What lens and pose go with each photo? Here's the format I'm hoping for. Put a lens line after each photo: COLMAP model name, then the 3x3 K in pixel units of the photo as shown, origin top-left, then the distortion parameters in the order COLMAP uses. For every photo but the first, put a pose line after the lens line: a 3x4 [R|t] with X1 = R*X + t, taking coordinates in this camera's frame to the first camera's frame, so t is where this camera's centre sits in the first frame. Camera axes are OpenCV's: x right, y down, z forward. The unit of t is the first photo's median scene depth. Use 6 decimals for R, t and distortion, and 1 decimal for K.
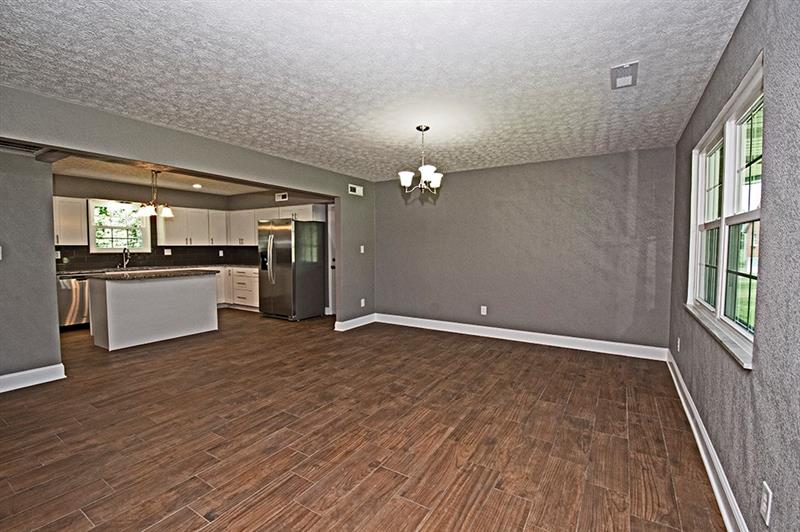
lens RADIAL K [[352.6, 0, 403.0], [0, 352.6, 260.6], [0, 0, 1]] dist [-0.019957, -0.001481]
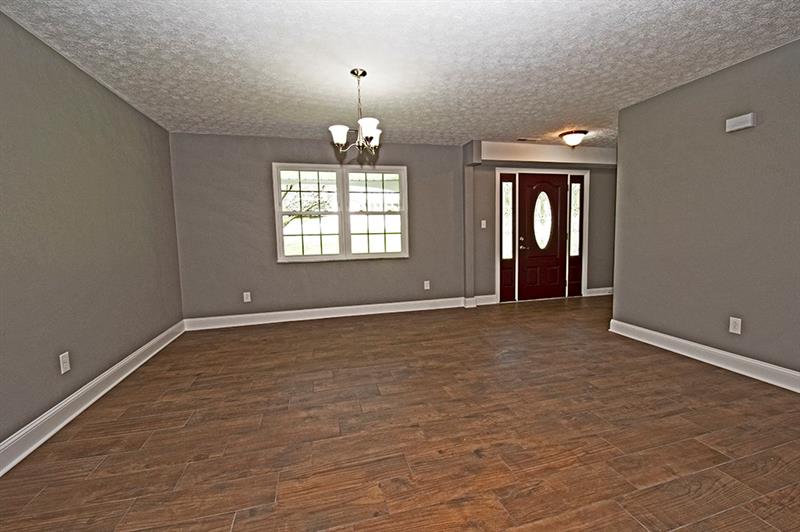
lens RADIAL K [[352.6, 0, 408.2], [0, 352.6, 267.1], [0, 0, 1]] dist [-0.019957, -0.001481]
pose [[-0.736968, -0.051939, 0.673929, -0.628759], [0.050725, 0.989982, 0.131767, -0.028631], [-0.674021, 0.131294, -0.726951, 1.631656]]
